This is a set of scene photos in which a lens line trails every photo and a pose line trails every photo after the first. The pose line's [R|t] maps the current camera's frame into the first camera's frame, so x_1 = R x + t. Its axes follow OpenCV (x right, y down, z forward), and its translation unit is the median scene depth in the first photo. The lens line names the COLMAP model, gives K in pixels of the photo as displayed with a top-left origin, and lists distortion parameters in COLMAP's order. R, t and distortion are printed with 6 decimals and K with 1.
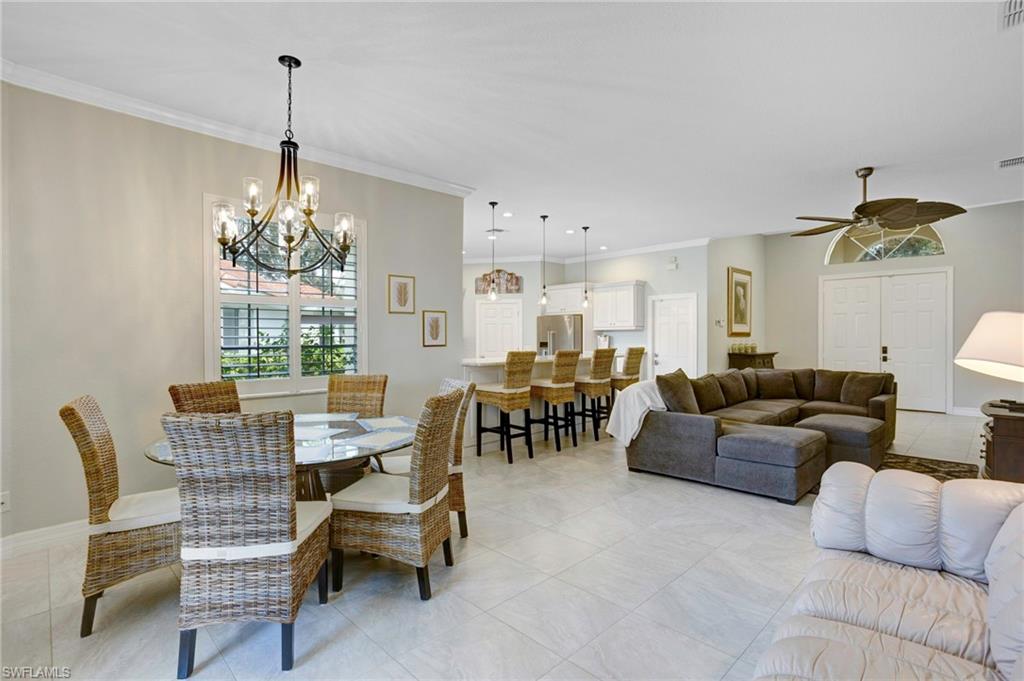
lens RADIAL K [[492.9, 0, 510.9], [0, 492.9, 340.0], [0, 0, 1]] dist [-0.052115, 0.034434]
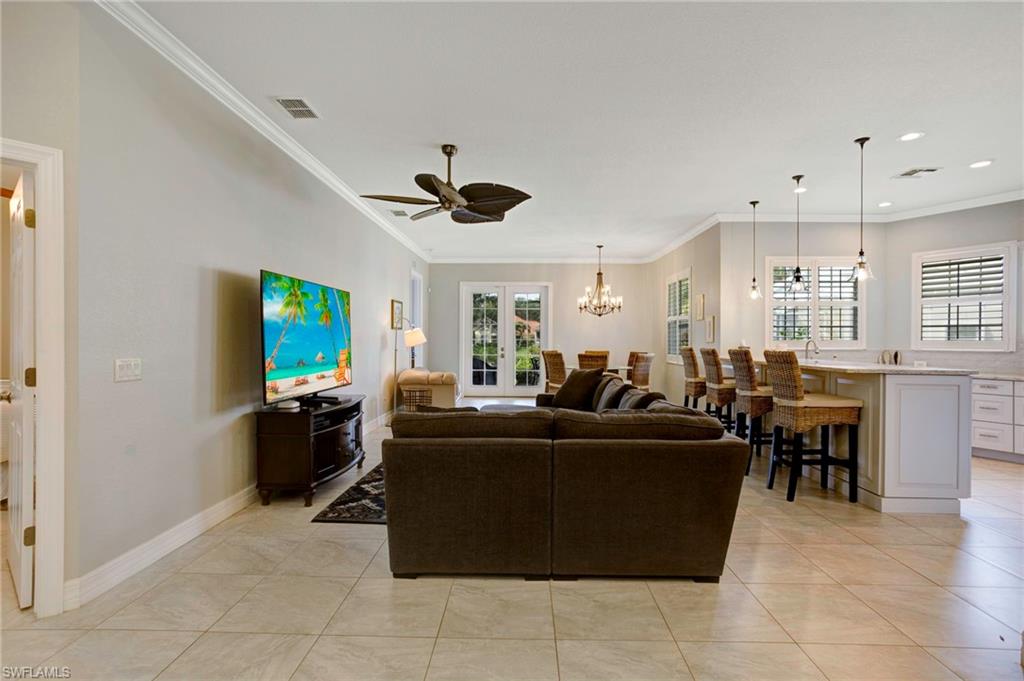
lens RADIAL K [[492.9, 0, 510.9], [0, 492.9, 340.0], [0, 0, 1]] dist [-0.052115, 0.034434]
pose [[-0.721134, 0.000201, -0.692796, 0.915804], [-0.007022, 0.999946, 0.007600, 0.000159], [0.692760, 0.010345, -0.721094, 1.240620]]
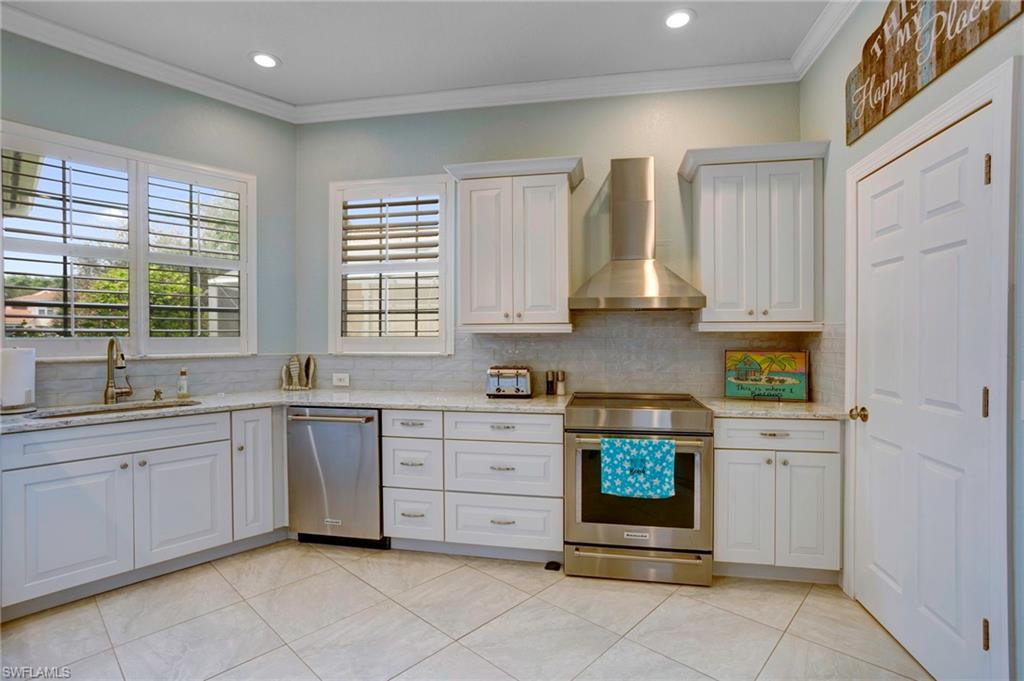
lens RADIAL K [[492.9, 0, 510.9], [0, 492.9, 340.0], [0, 0, 1]] dist [-0.052115, 0.034434]
pose [[0.038667, 0.010498, -0.999197, 0.243334], [-0.005522, 0.999932, 0.010292, -0.000216], [0.999237, 0.005119, 0.038723, 1.280941]]
